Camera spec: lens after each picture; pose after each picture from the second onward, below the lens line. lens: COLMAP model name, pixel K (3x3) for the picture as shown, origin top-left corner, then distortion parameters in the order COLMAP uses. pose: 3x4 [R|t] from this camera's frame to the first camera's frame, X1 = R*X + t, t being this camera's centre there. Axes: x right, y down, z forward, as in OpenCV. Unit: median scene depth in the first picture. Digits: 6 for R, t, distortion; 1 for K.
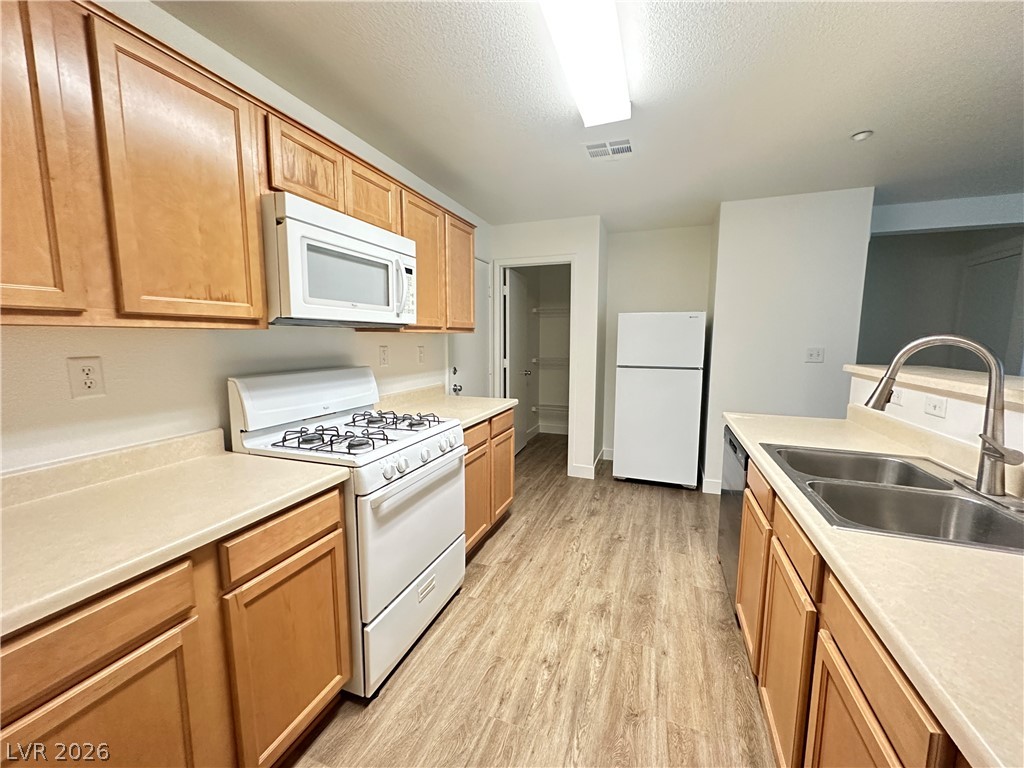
lens RADIAL K [[409.5, 0, 514.7], [0, 409.5, 381.0], [0, 0, 1]] dist [0.003531, 0.000691]
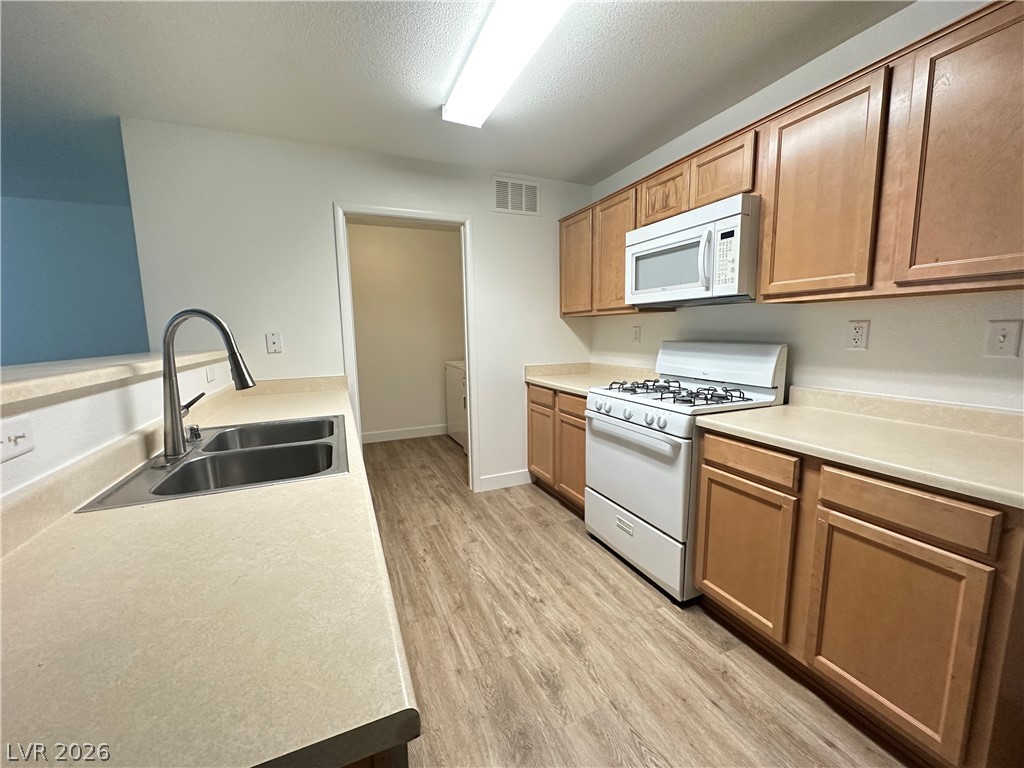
lens RADIAL K [[409.5, 0, 509.3], [0, 409.5, 384.5], [0, 0, 1]] dist [0.003531, 0.000691]
pose [[-0.730704, 0.097997, -0.675625, 0.829249], [-0.060290, 0.976514, 0.206845, -0.127259], [0.680028, 0.191875, -0.707634, 1.596284]]
